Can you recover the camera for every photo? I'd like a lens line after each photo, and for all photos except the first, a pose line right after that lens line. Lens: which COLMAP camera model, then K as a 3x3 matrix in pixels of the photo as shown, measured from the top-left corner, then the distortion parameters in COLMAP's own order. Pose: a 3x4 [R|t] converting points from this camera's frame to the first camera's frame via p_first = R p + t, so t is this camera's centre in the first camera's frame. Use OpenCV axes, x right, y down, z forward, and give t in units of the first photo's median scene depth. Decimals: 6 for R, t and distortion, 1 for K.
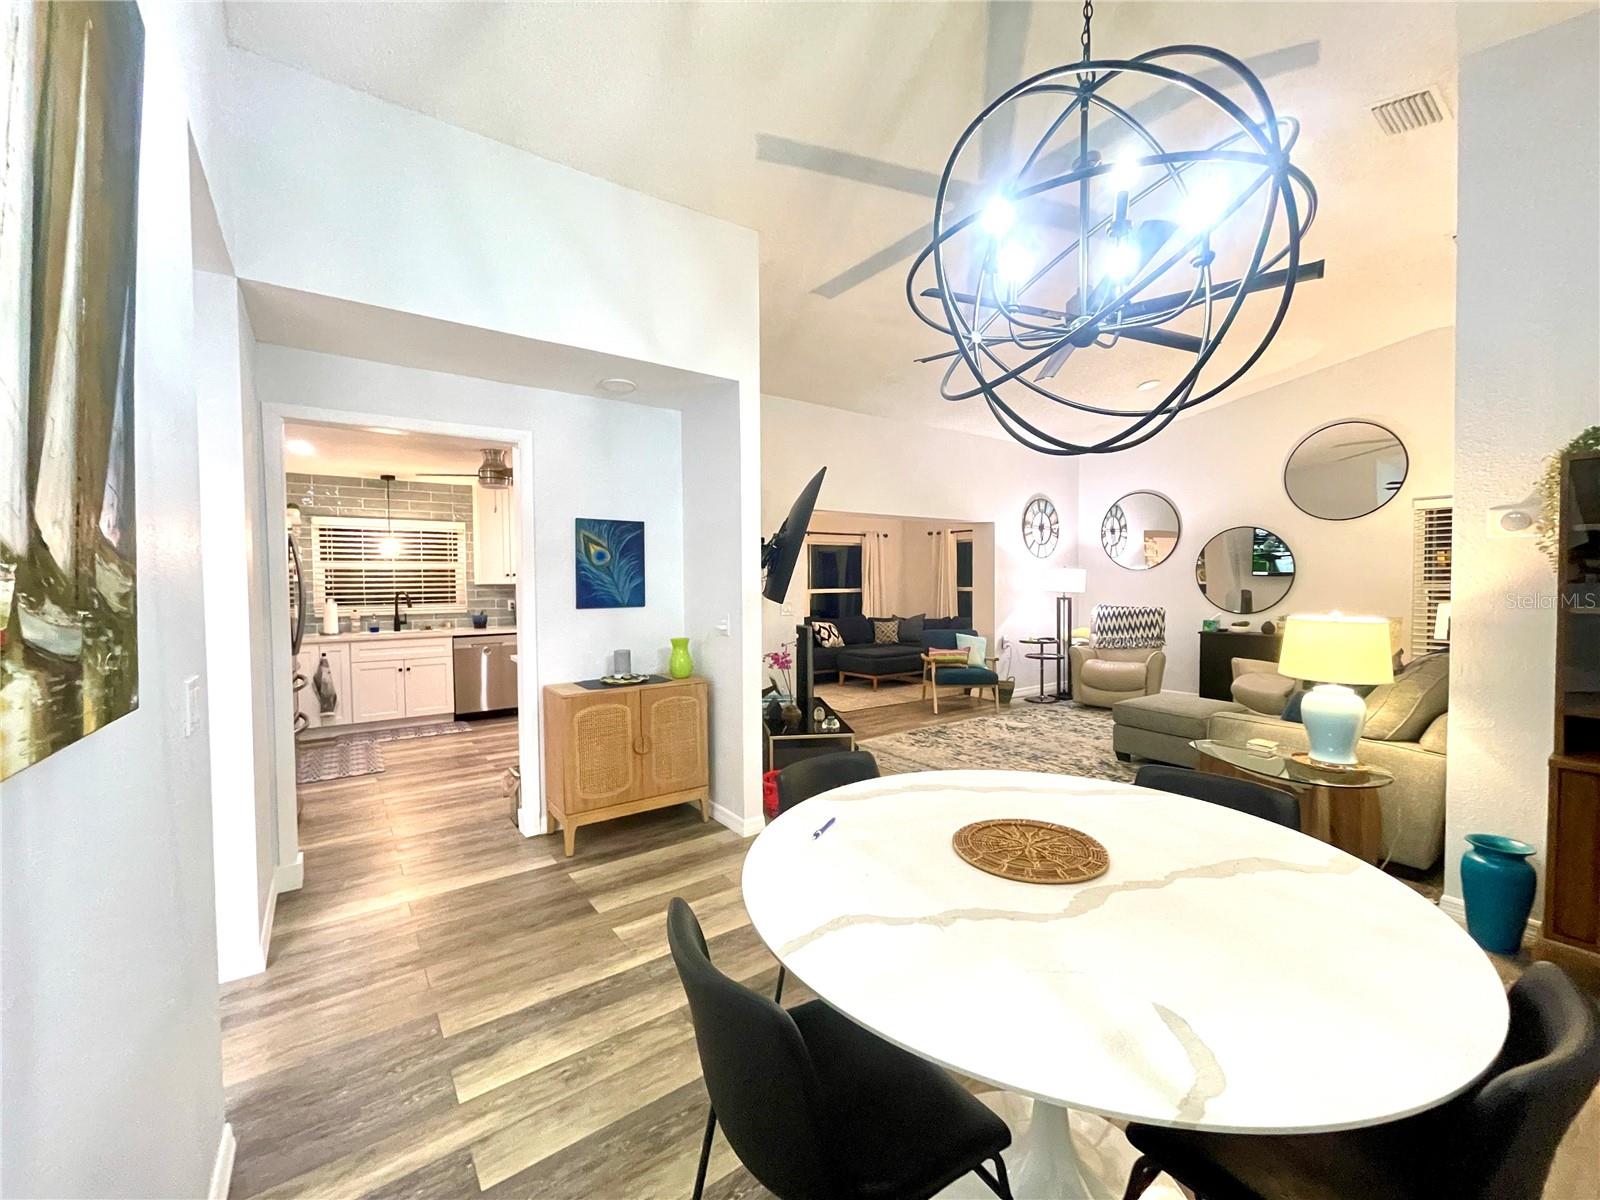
lens RADIAL K [[649.1, 0, 790.0], [0, 649.1, 599.5], [0, 0, 1]] dist [-0.000736, 0.000277]
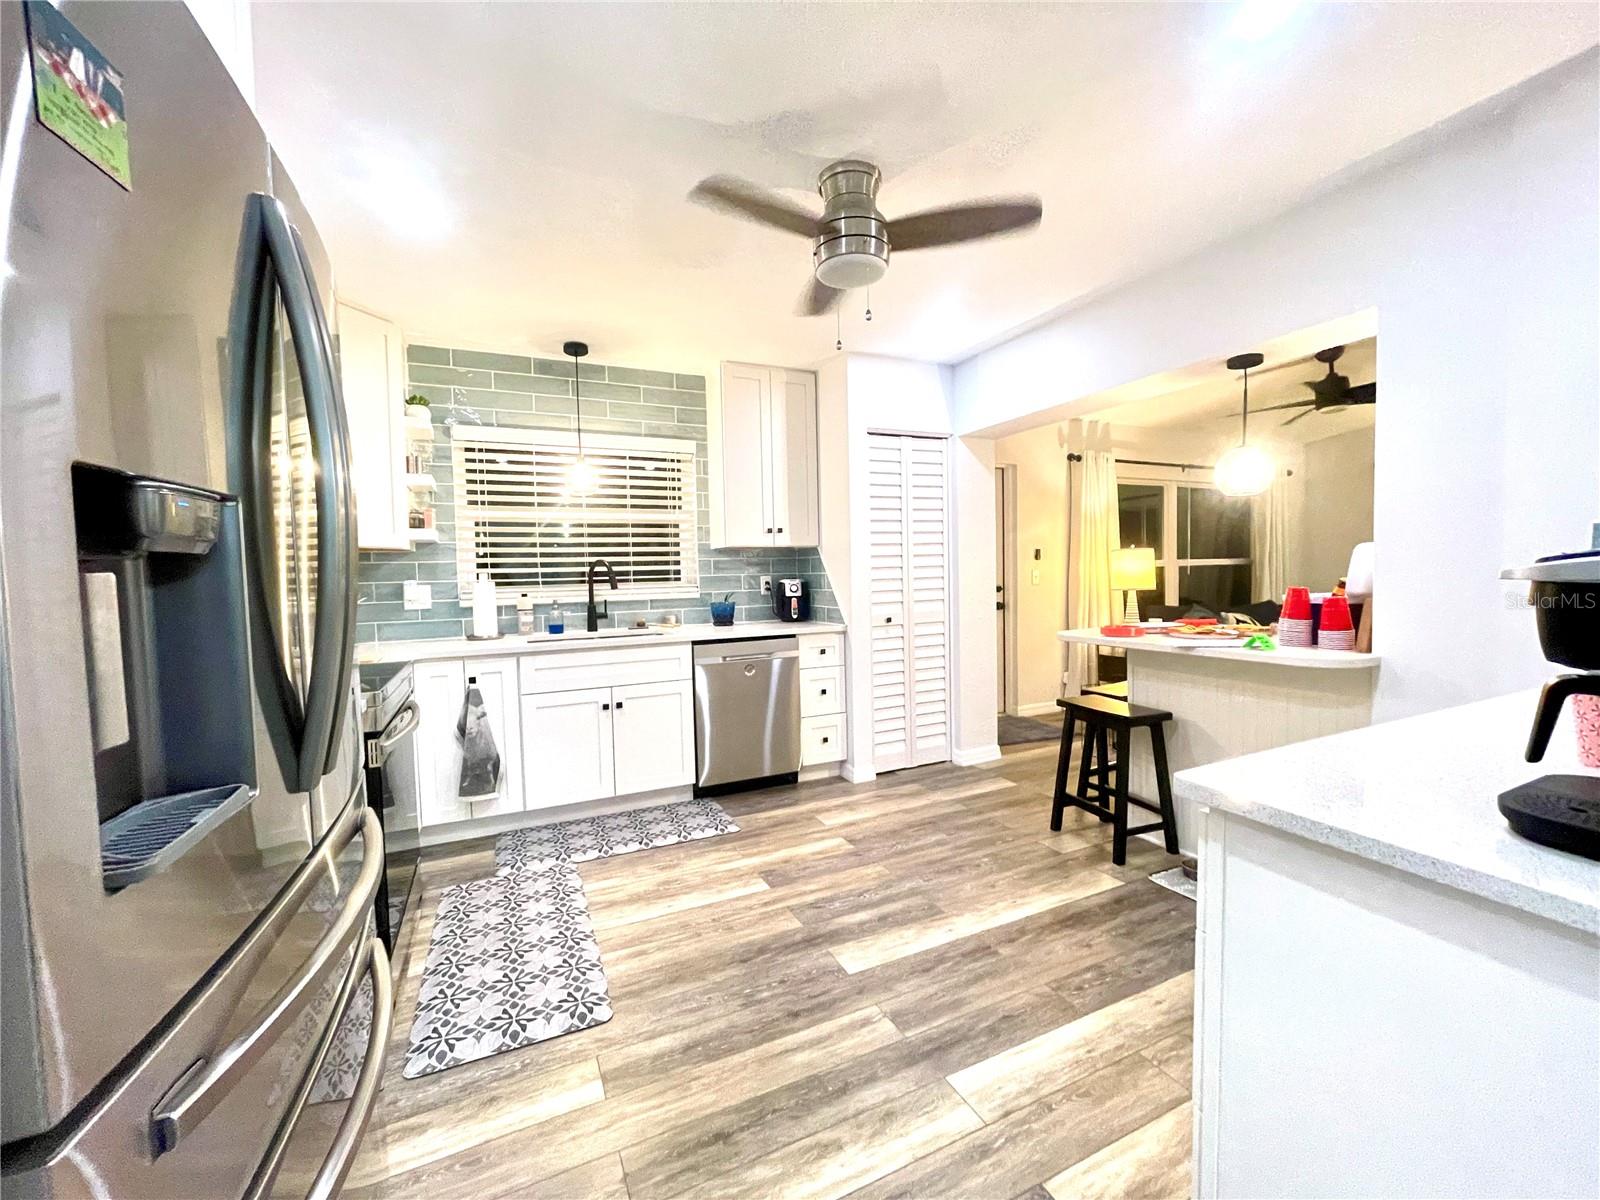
lens RADIAL K [[649.1, 0, 796.3], [0, 649.1, 600.2], [0, 0, 1]] dist [-0.000736, 0.000277]
pose [[0.983776, -0.004437, -0.179345, -0.455232], [0.007888, 0.999797, 0.018534, 0.017532], [0.179226, -0.019648, 0.983612, 0.659618]]
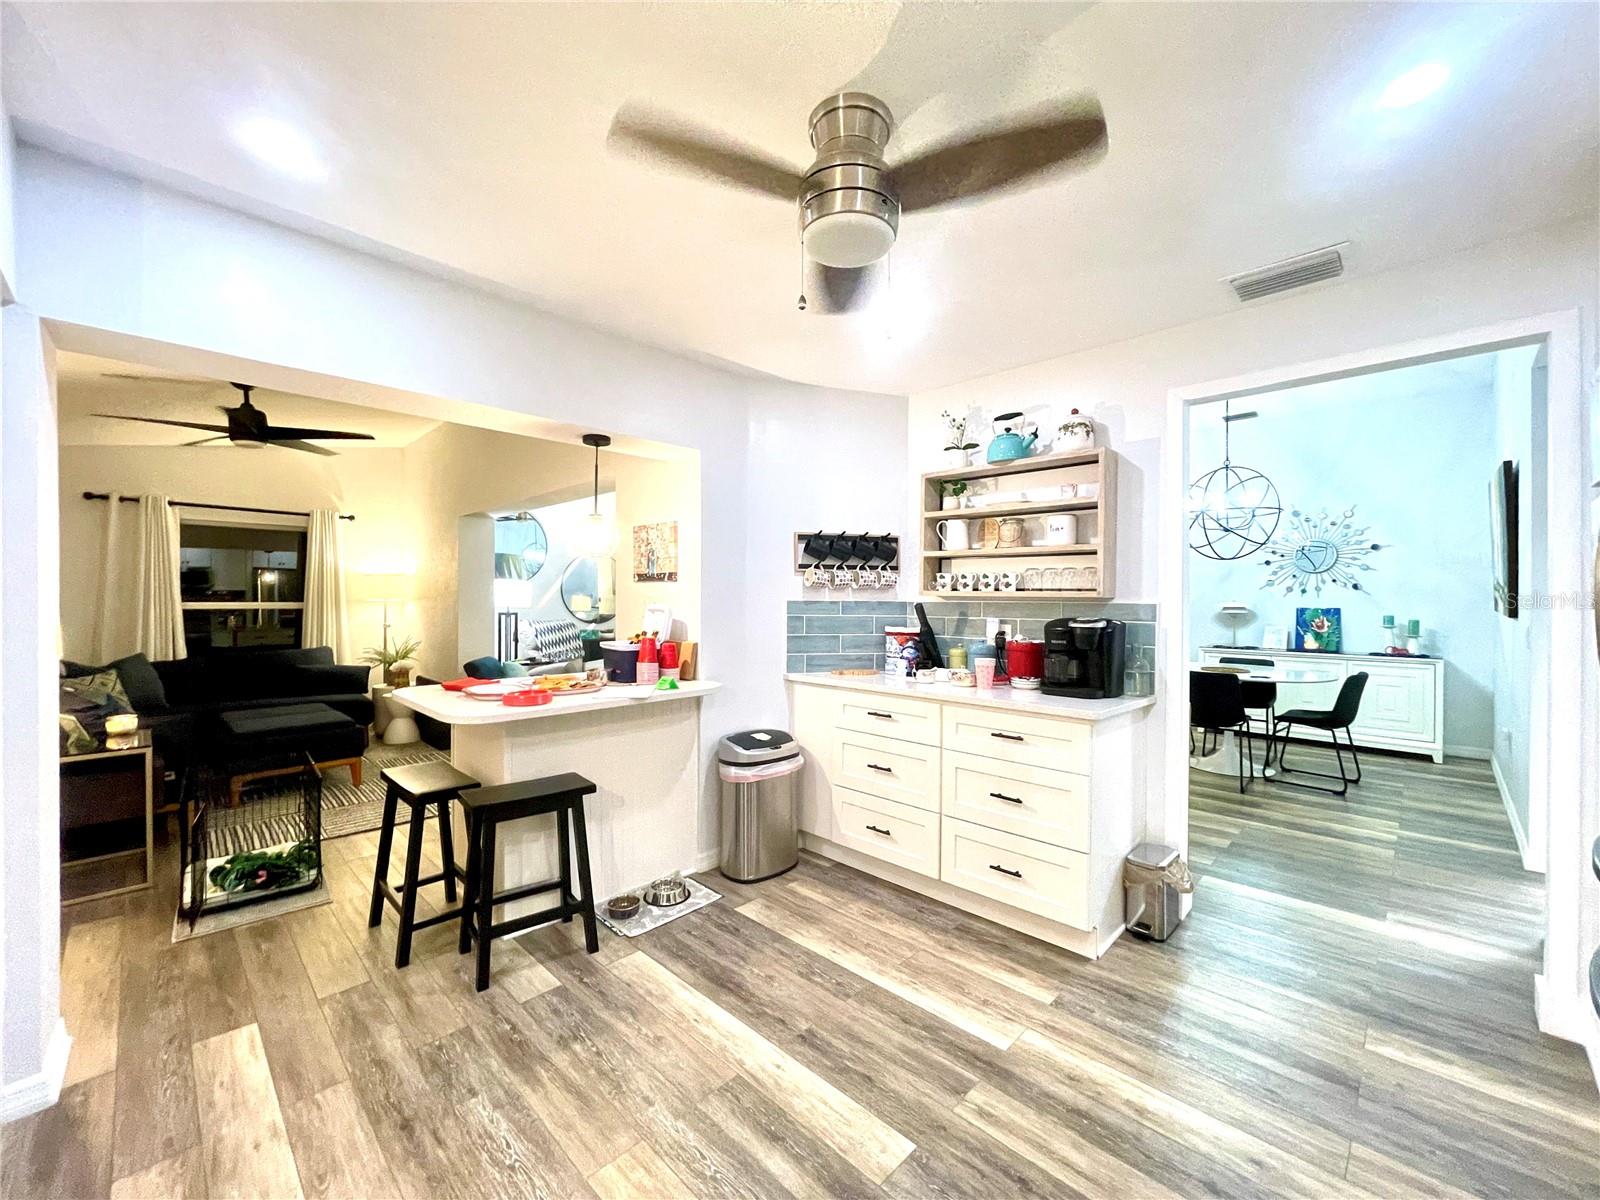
lens RADIAL K [[649.1, 0, 796.9], [0, 649.1, 597.6], [0, 0, 1]] dist [-0.000736, 0.000277]
pose [[-0.174902, 0.013255, 0.984497, -0.808745], [0.025014, 0.999646, -0.009015, -0.009314], [-0.984268, 0.023050, -0.175172, 1.175644]]
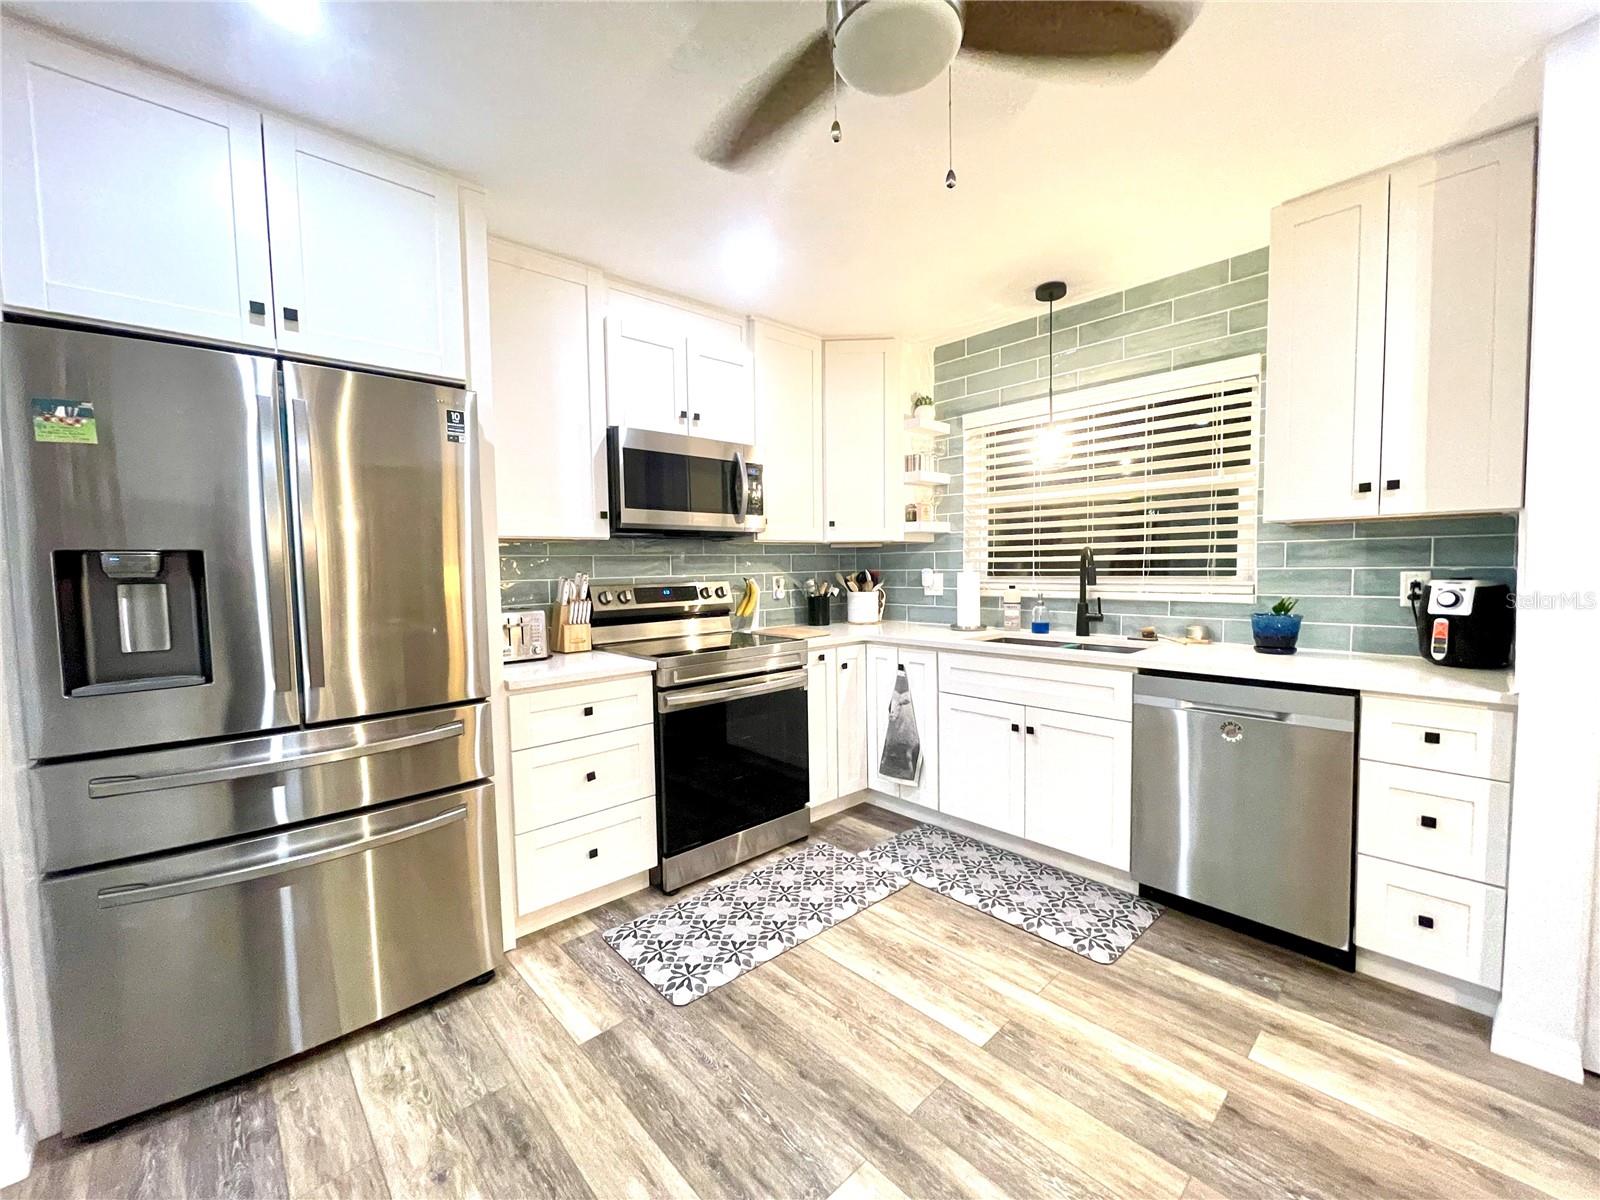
lens RADIAL K [[649.1, 0, 793.9], [0, 649.1, 599.7], [0, 0, 1]] dist [-0.000736, 0.000277]
pose [[0.129000, 0.060008, -0.989827, -0.251322], [-0.013701, 0.998180, 0.058729, -0.000393], [0.991550, 0.005986, 0.129588, 1.021088]]
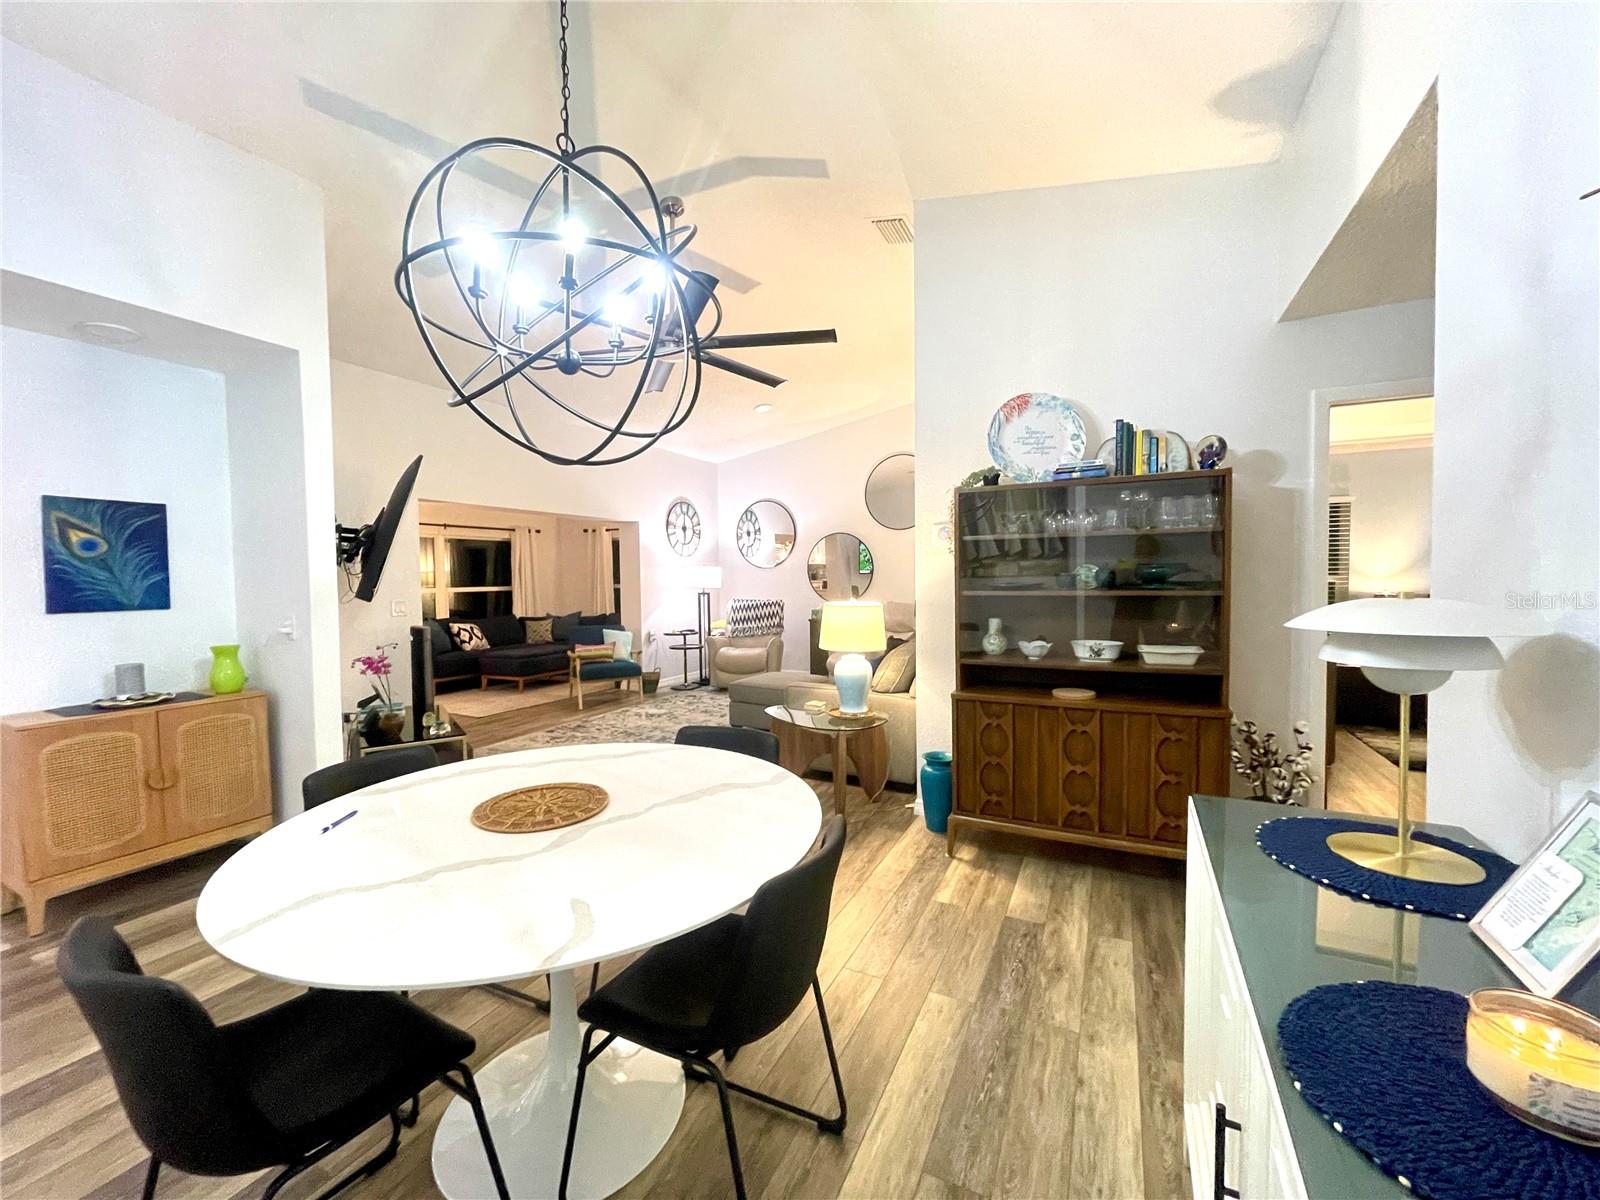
lens RADIAL K [[649.1, 0, 796.6], [0, 649.1, 601.4], [0, 0, 1]] dist [-0.000736, 0.000277]
pose [[0.883352, -0.019902, 0.468287, 0.071274], [0.017319, 0.999802, 0.009822, 0.005521], [-0.468390, -0.000566, 0.883522, -0.068523]]
